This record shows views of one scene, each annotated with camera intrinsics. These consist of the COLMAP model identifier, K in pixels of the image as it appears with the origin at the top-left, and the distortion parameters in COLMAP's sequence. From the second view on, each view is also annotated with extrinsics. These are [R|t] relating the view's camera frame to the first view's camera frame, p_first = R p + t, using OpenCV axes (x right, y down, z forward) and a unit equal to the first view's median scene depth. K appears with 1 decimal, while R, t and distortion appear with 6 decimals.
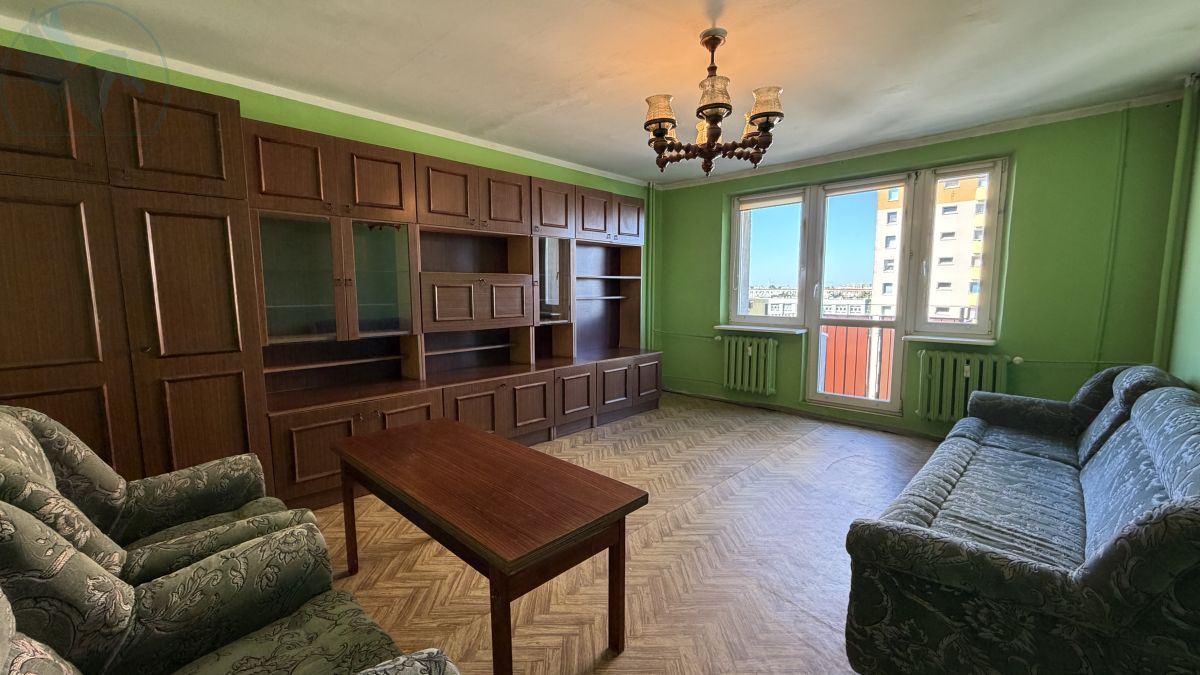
lens RADIAL K [[467.7, 0, 600.0], [0, 467.7, 337.5], [0, 0, 1]] dist [0.000926, 0.000100]
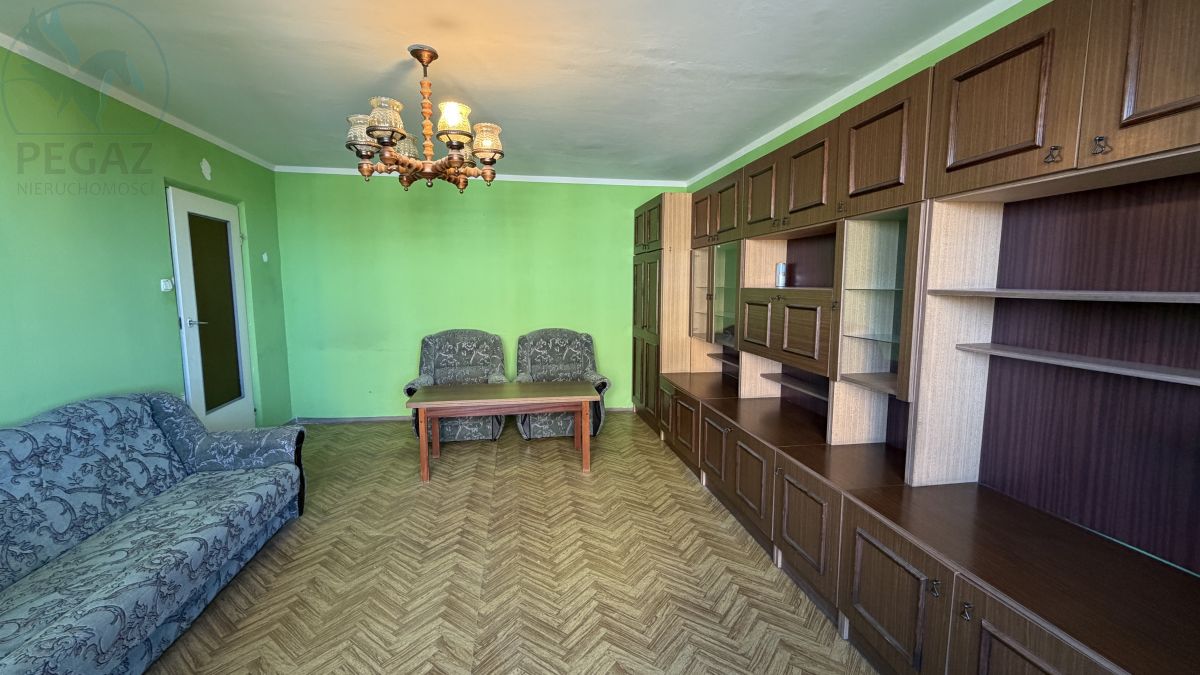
lens RADIAL K [[480.4, 0, 596.9], [0, 480.4, 337.9], [0, 0, 1]] dist [0.001758, 0.000539]
pose [[-0.597963, 0.089550, -0.796505, 0.624818], [-0.076171, 0.982893, 0.167690, -0.189995], [0.797896, 0.160943, -0.580912, 1.404878]]
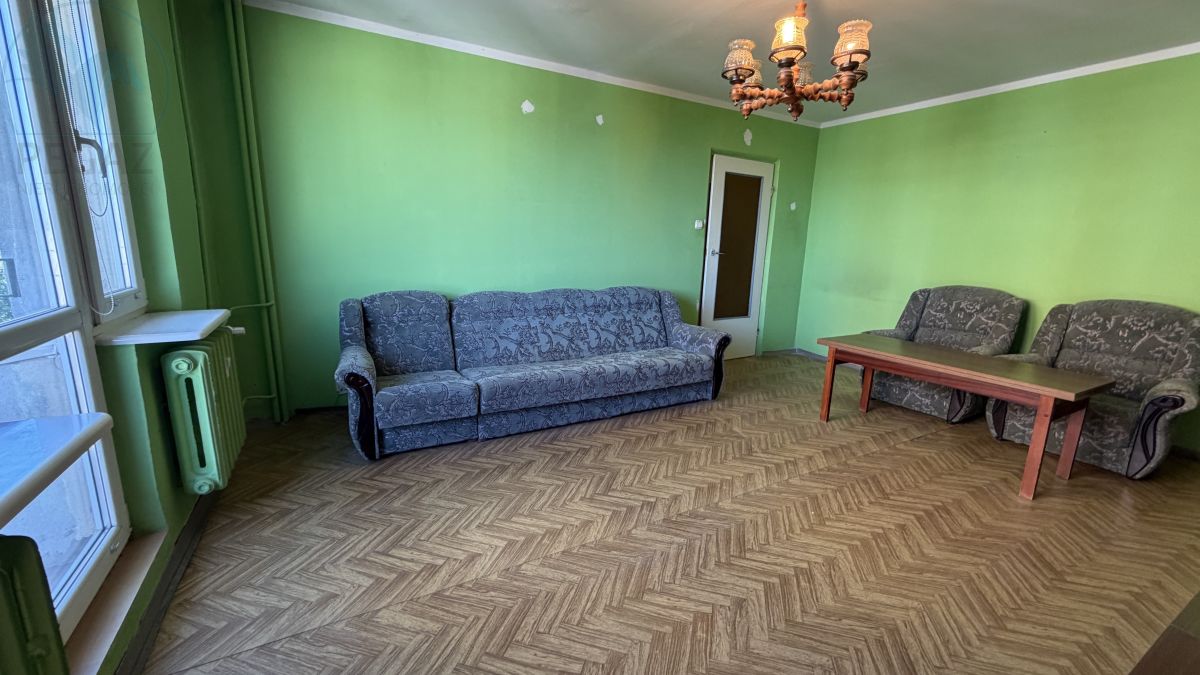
lens RADIAL K [[480.4, 0, 596.9], [0, 480.4, 337.9], [0, 0, 1]] dist [0.001758, 0.000539]
pose [[-0.956942, -0.087338, 0.276830, 0.224925], [-0.004880, 0.958369, 0.285490, -0.148242], [-0.290240, 0.271846, -0.917530, 1.615283]]
